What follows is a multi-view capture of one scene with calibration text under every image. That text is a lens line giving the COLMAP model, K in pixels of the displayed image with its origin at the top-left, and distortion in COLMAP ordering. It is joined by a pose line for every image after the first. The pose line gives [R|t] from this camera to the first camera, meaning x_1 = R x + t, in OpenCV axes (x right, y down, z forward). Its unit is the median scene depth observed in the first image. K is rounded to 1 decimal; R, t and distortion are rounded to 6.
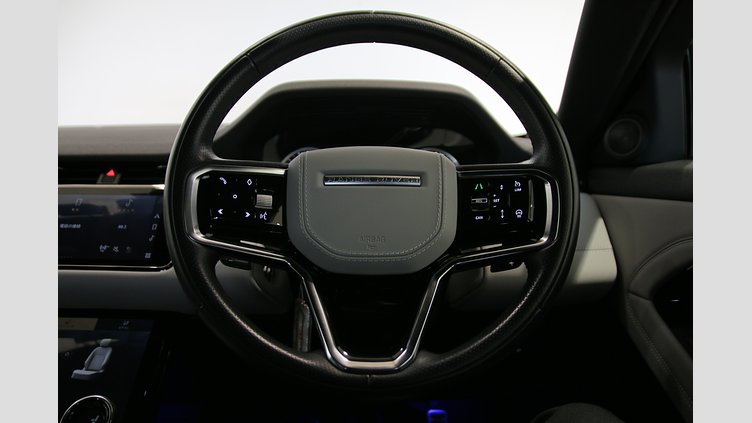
lens RADIAL K [[495.6, 0, 381.2], [0, 495.6, 216.4], [0, 0, 1]] dist [-0.088983, 0.024571]
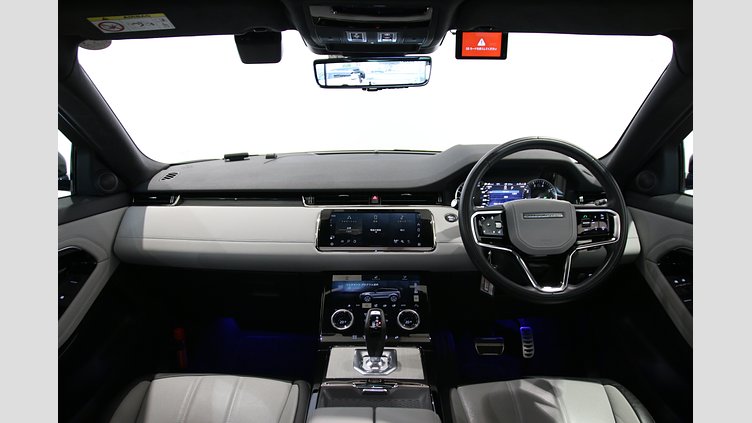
lens RADIAL K [[495.6, 0, 375.0], [0, 495.6, 217.0], [0, 0, 1]] dist [-0.088983, 0.024571]
pose [[0.999331, -0.007855, -0.035730, -0.589413], [0.011230, 0.995391, 0.095243, -0.240588], [0.034817, -0.095580, 0.994813, -1.108415]]
